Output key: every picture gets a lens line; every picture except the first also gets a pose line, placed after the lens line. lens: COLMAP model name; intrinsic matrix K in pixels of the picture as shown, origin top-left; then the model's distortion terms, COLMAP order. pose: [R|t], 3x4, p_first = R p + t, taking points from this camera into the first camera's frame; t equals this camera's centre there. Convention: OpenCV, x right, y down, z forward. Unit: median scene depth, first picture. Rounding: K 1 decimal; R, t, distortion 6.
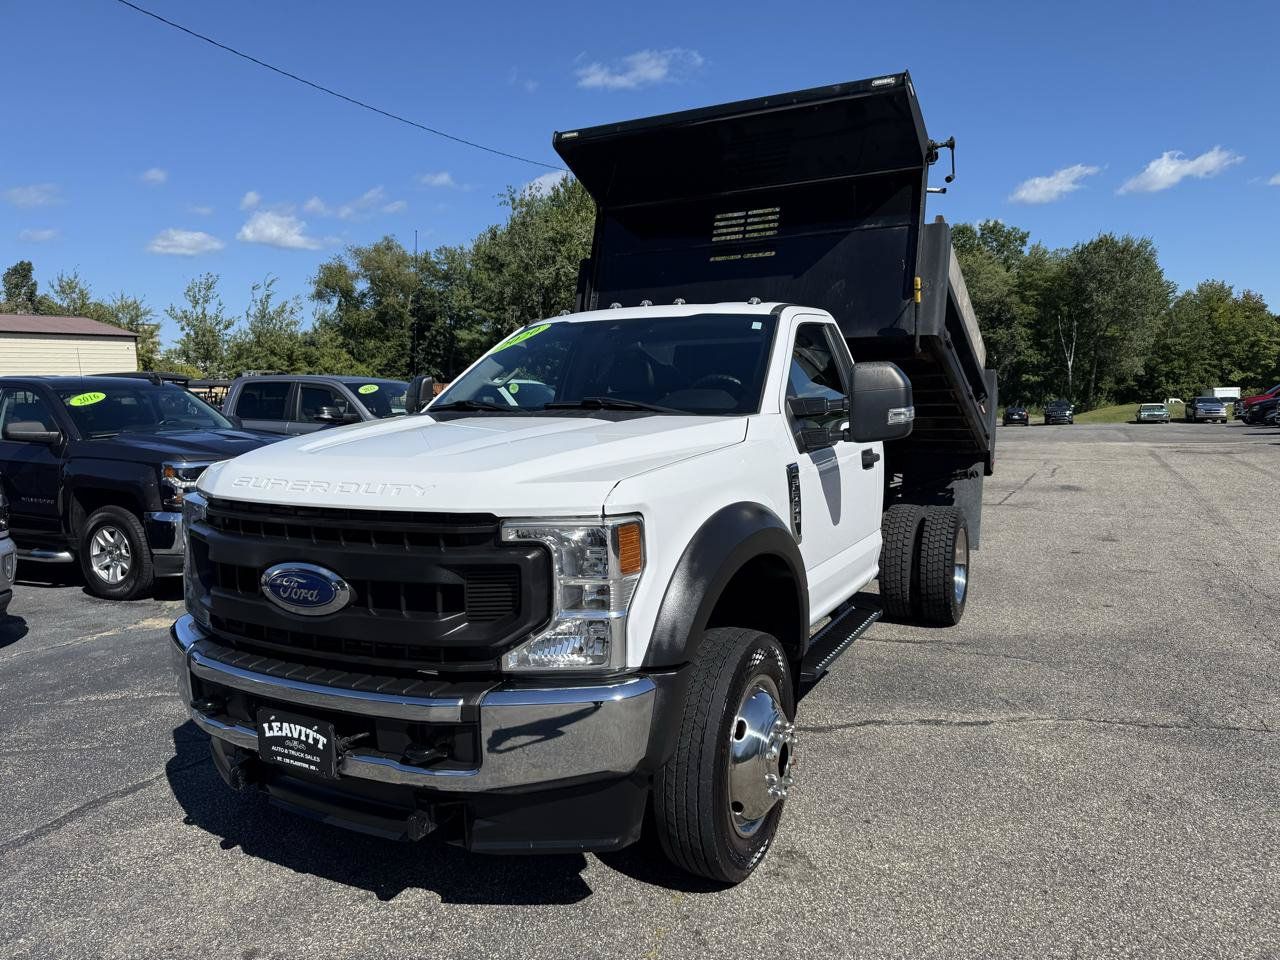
lens RADIAL K [[895.2, 0, 638.4], [0, 895.2, 478.2], [0, 0, 1]] dist [0.047471, -0.057856]
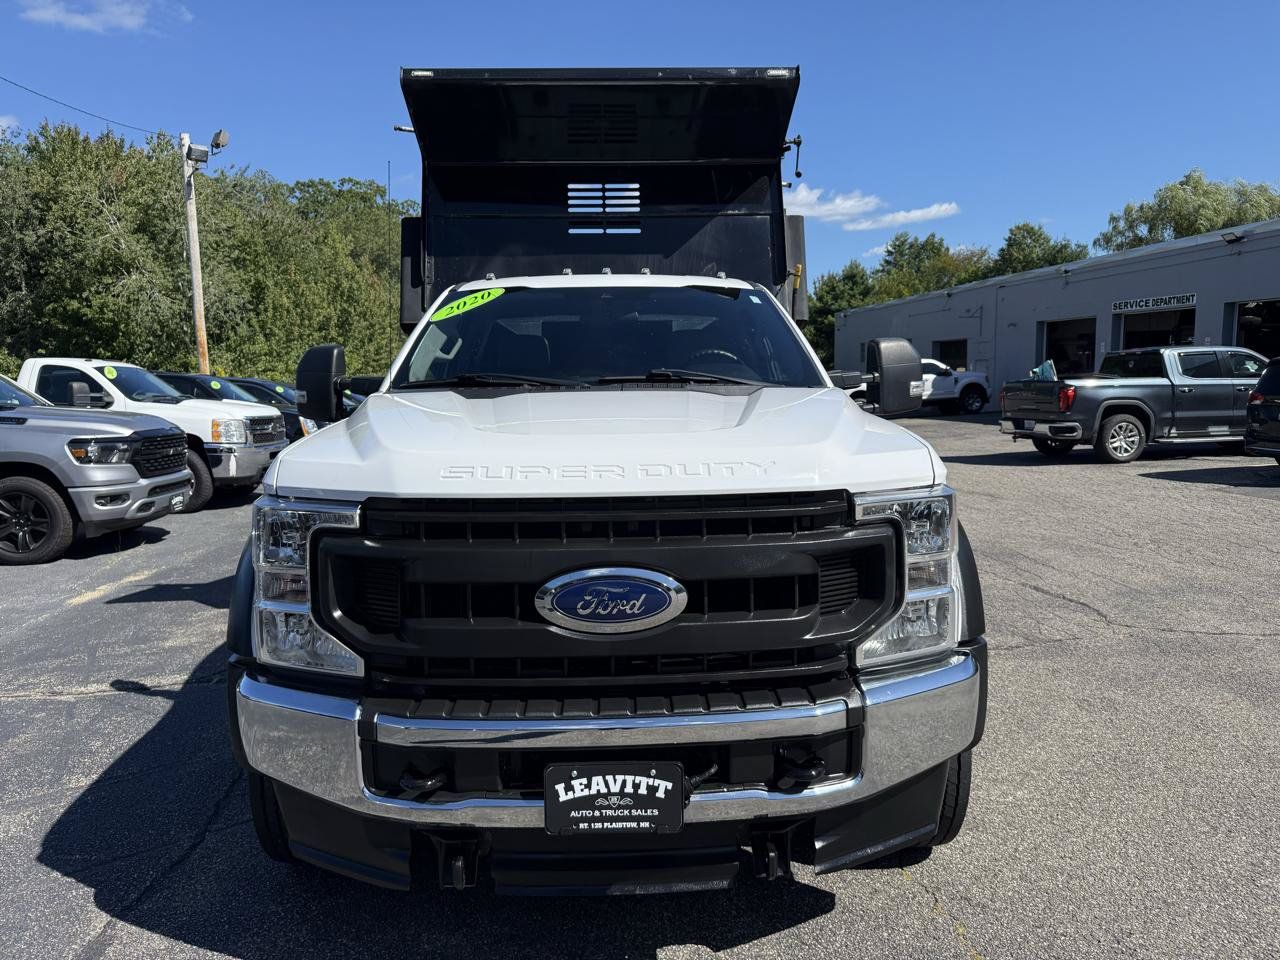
lens RADIAL K [[895.2, 0, 638.2], [0, 895.2, 478.6], [0, 0, 1]] dist [0.047471, -0.057856]
pose [[0.872659, -0.051265, 0.485631, -0.720243], [0.047799, 0.998666, 0.019530, 0.002360], [-0.485984, 0.006170, 0.873946, 0.305707]]
